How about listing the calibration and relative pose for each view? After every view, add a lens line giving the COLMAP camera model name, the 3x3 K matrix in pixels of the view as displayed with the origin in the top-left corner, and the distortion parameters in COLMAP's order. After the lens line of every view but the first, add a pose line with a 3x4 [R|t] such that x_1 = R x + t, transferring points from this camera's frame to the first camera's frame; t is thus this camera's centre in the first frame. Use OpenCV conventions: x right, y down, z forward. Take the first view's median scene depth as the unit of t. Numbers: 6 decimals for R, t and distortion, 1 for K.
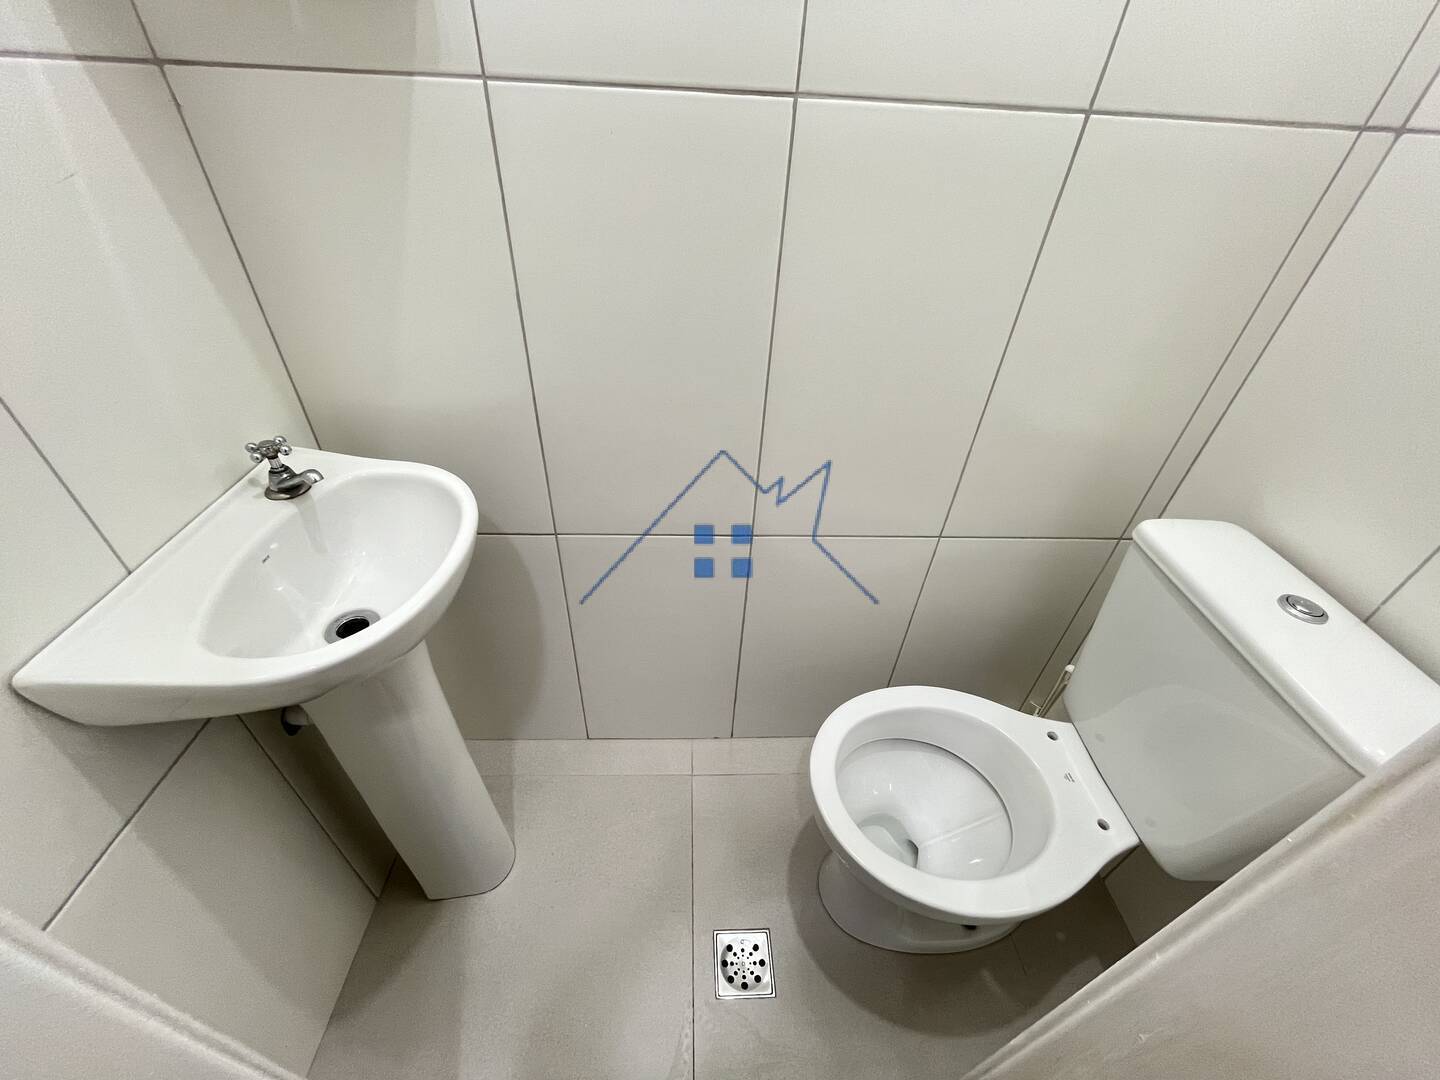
lens RADIAL K [[582.6, 0, 719.8], [0, 582.6, 535.6], [0, 0, 1]] dist [-0.001192, -0.000433]
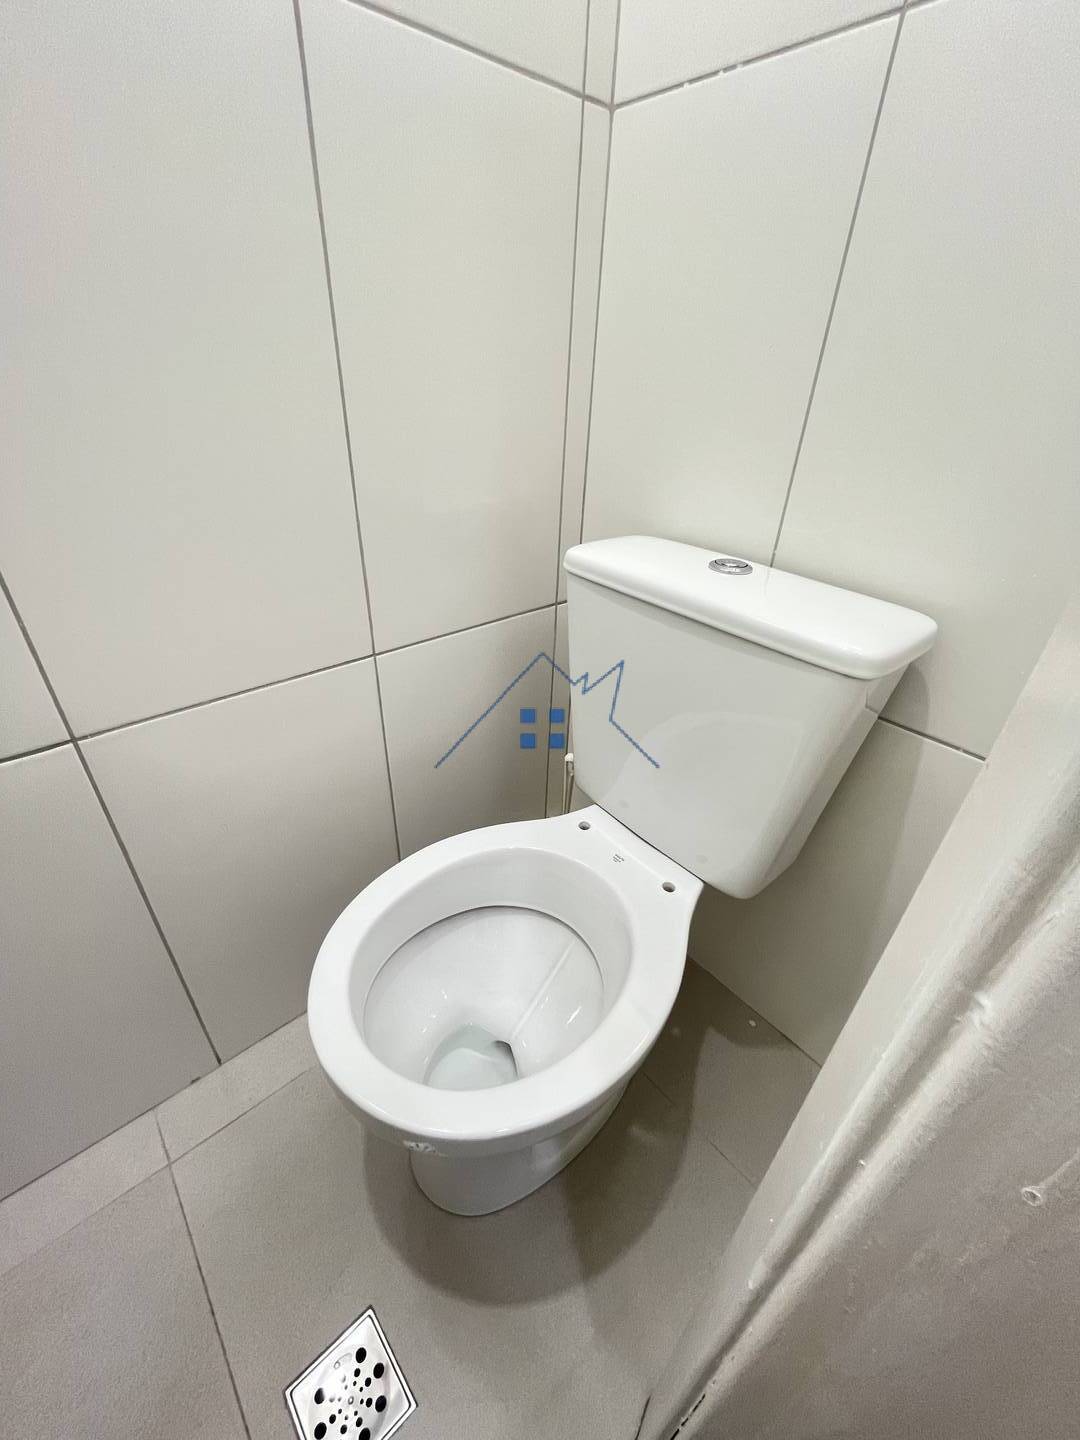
lens RADIAL K [[582.6, 0, 539.1], [0, 582.6, 711.1], [0, 0, 1]] dist [-0.001192, -0.000433]
pose [[0.779136, -0.343381, 0.524439, 0.158725], [0.385158, 0.922307, 0.031676, 0.166800], [-0.494570, 0.177312, 0.850859, 0.337912]]
